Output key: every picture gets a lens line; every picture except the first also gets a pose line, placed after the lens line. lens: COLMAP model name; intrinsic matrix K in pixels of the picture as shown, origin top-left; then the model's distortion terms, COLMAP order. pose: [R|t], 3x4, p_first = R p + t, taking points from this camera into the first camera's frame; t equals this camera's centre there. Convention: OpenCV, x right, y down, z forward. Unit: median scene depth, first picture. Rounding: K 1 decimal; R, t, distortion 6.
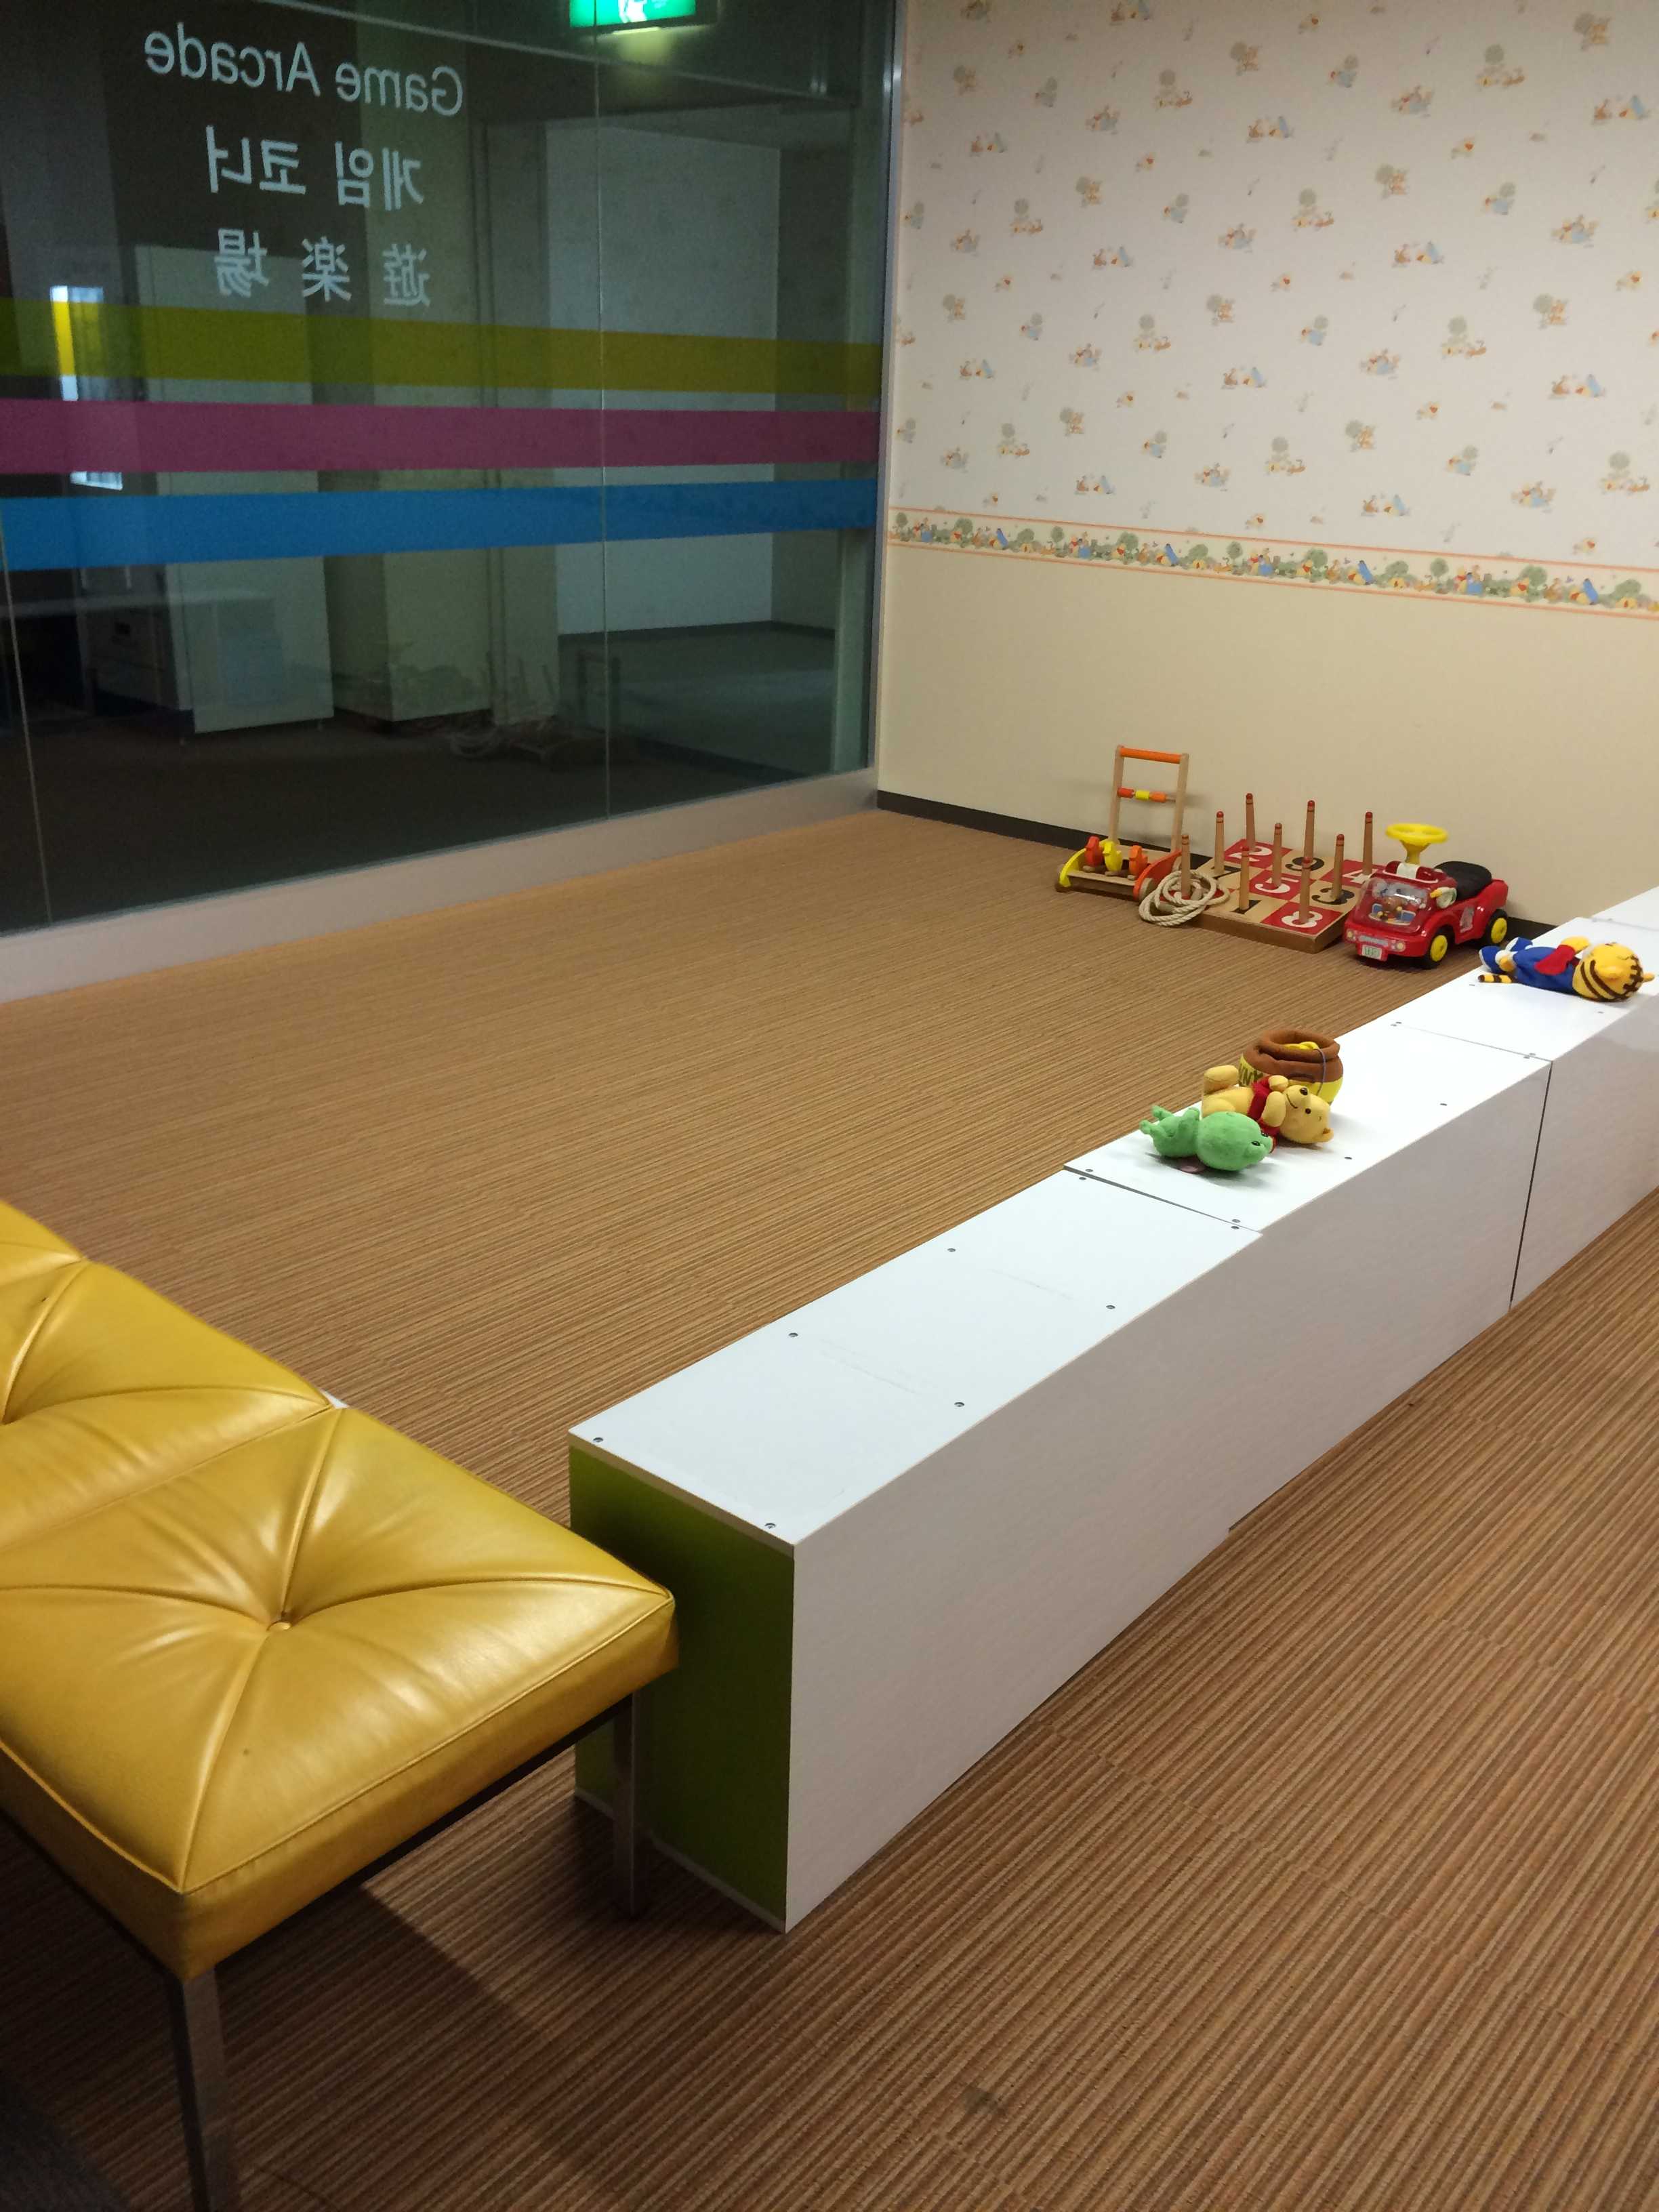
lens RADIAL K [[1865.3, 0, 822.2], [0, 1865.3, 1108.9], [0, 0, 1]] dist [0.068584, -0.101622]
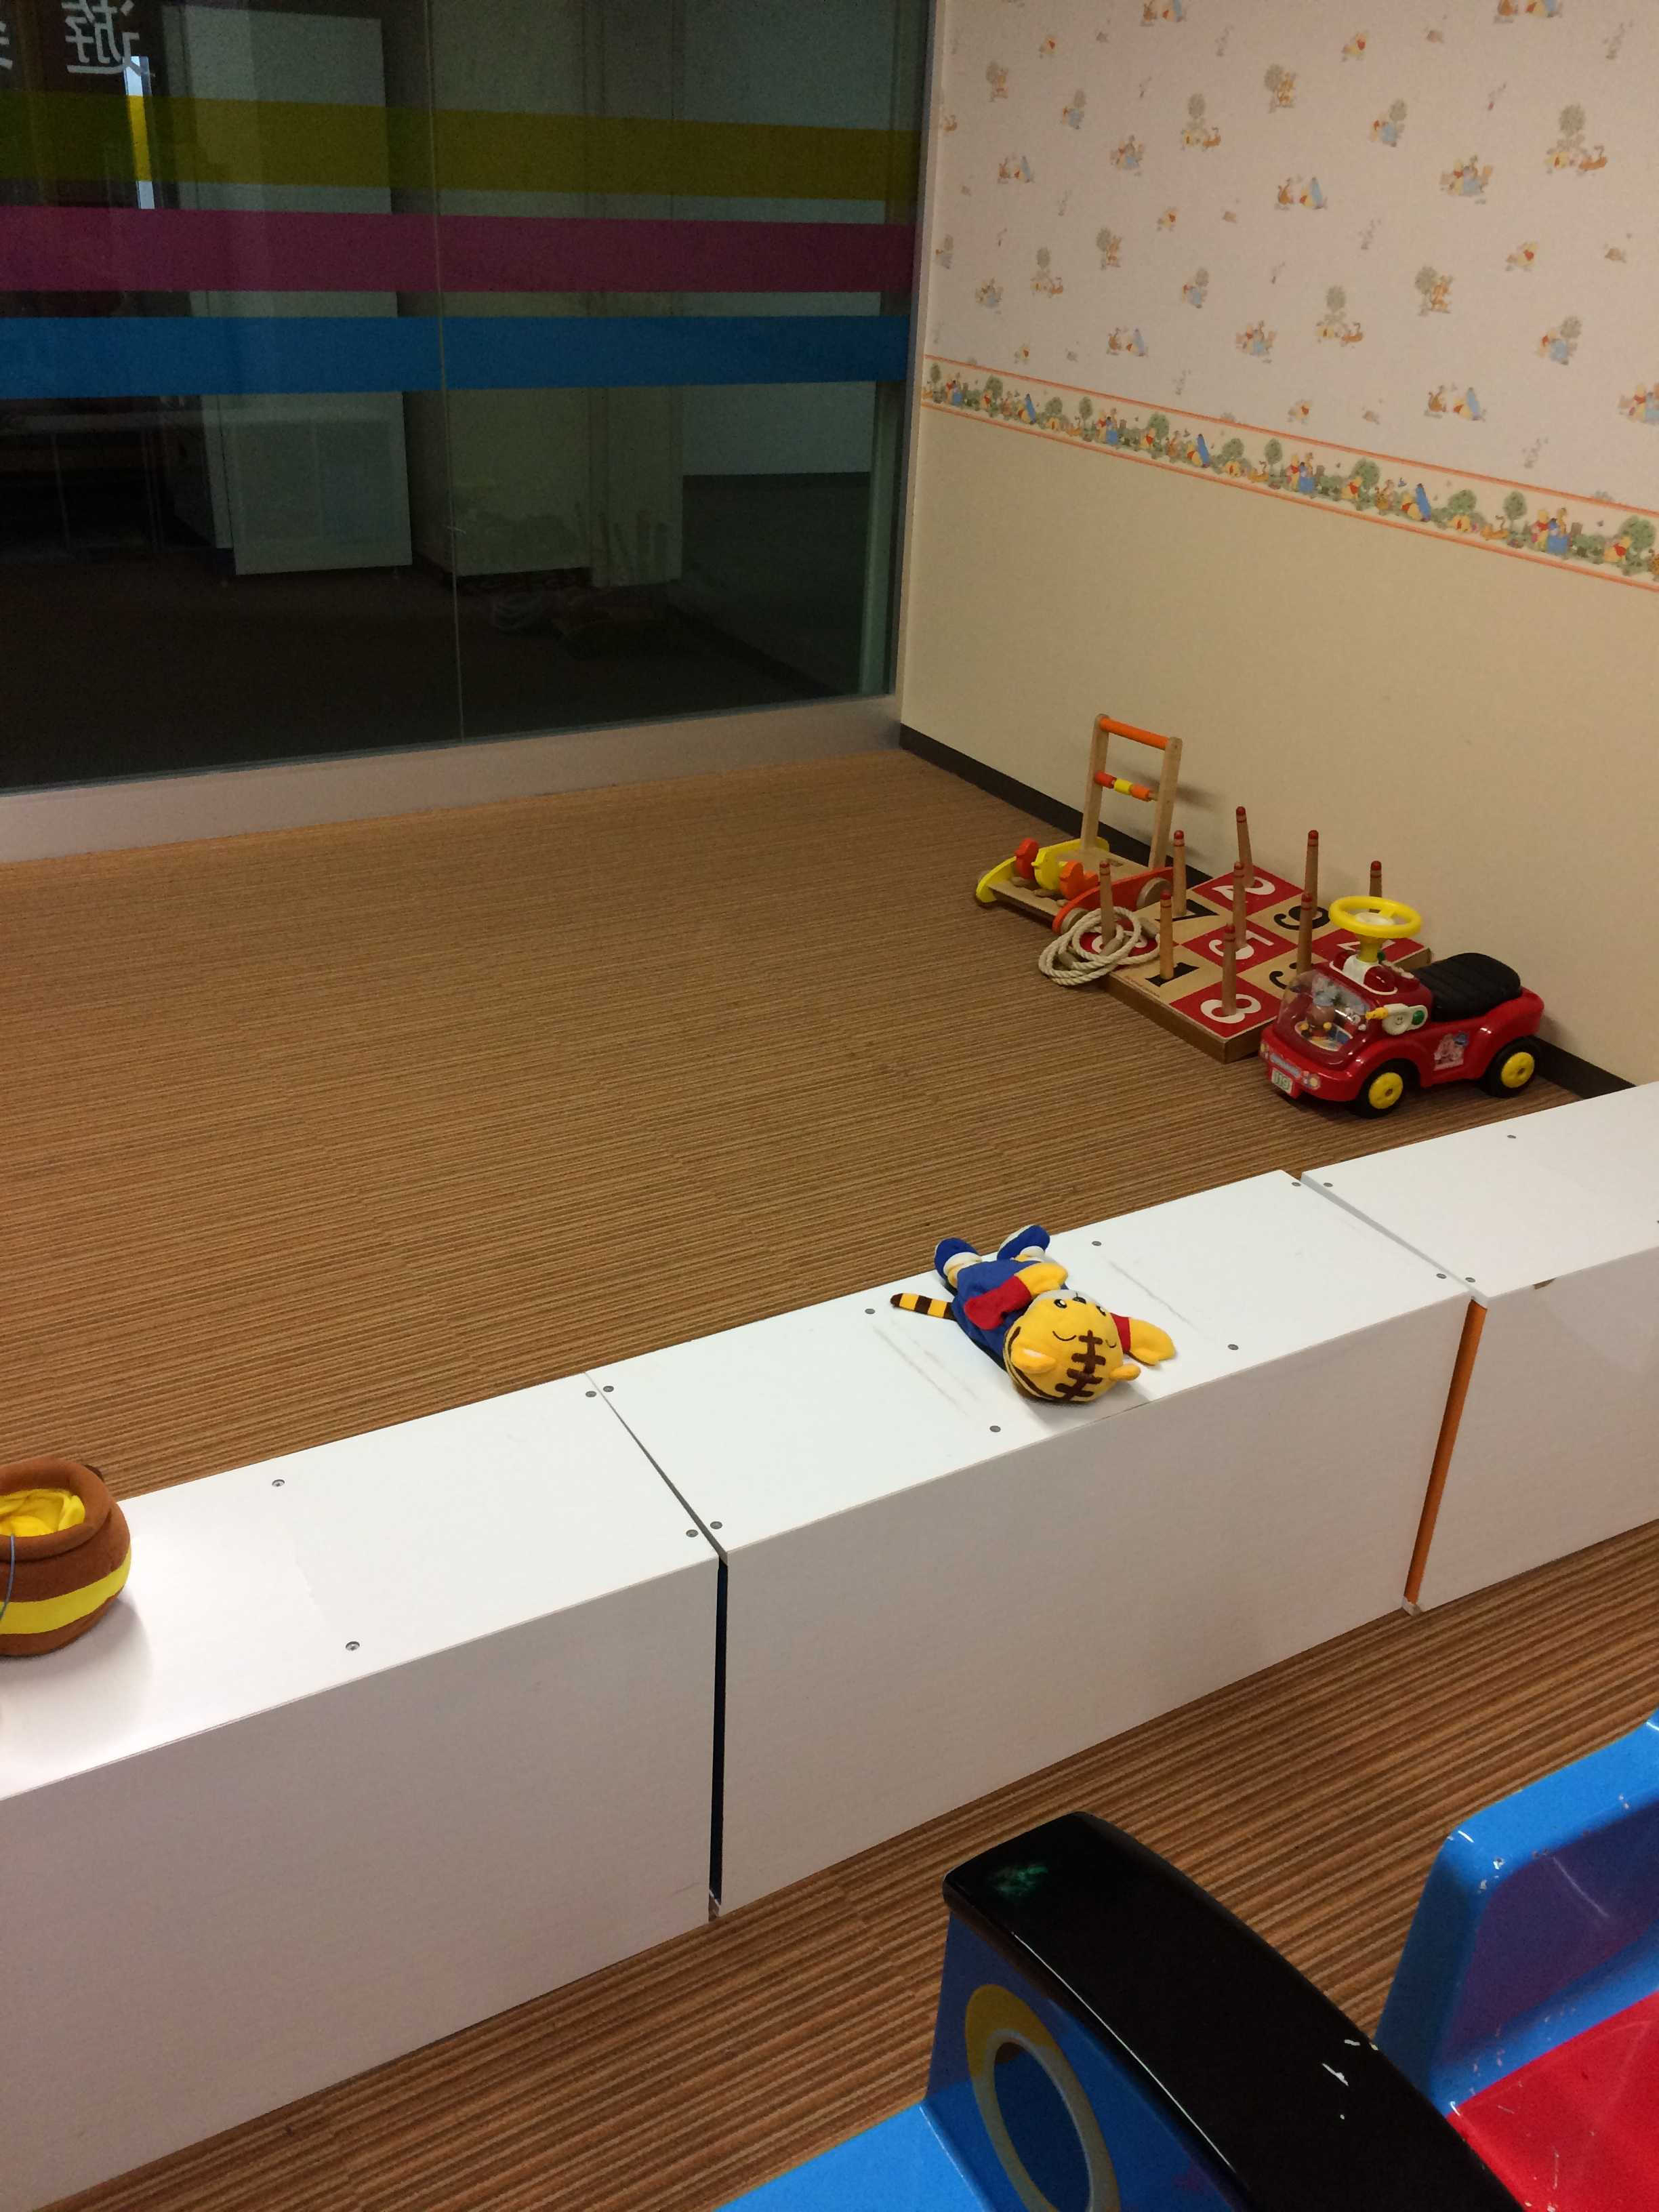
lens RADIAL K [[1865.3, 0, 821.7], [0, 1865.3, 1113.1], [0, 0, 1]] dist [0.068584, -0.101622]
pose [[0.946514, 0.160319, -0.280016, 0.299290], [-0.132059, 0.984294, 0.117158, -0.118676], [0.294401, -0.073913, 0.952820, 0.277167]]
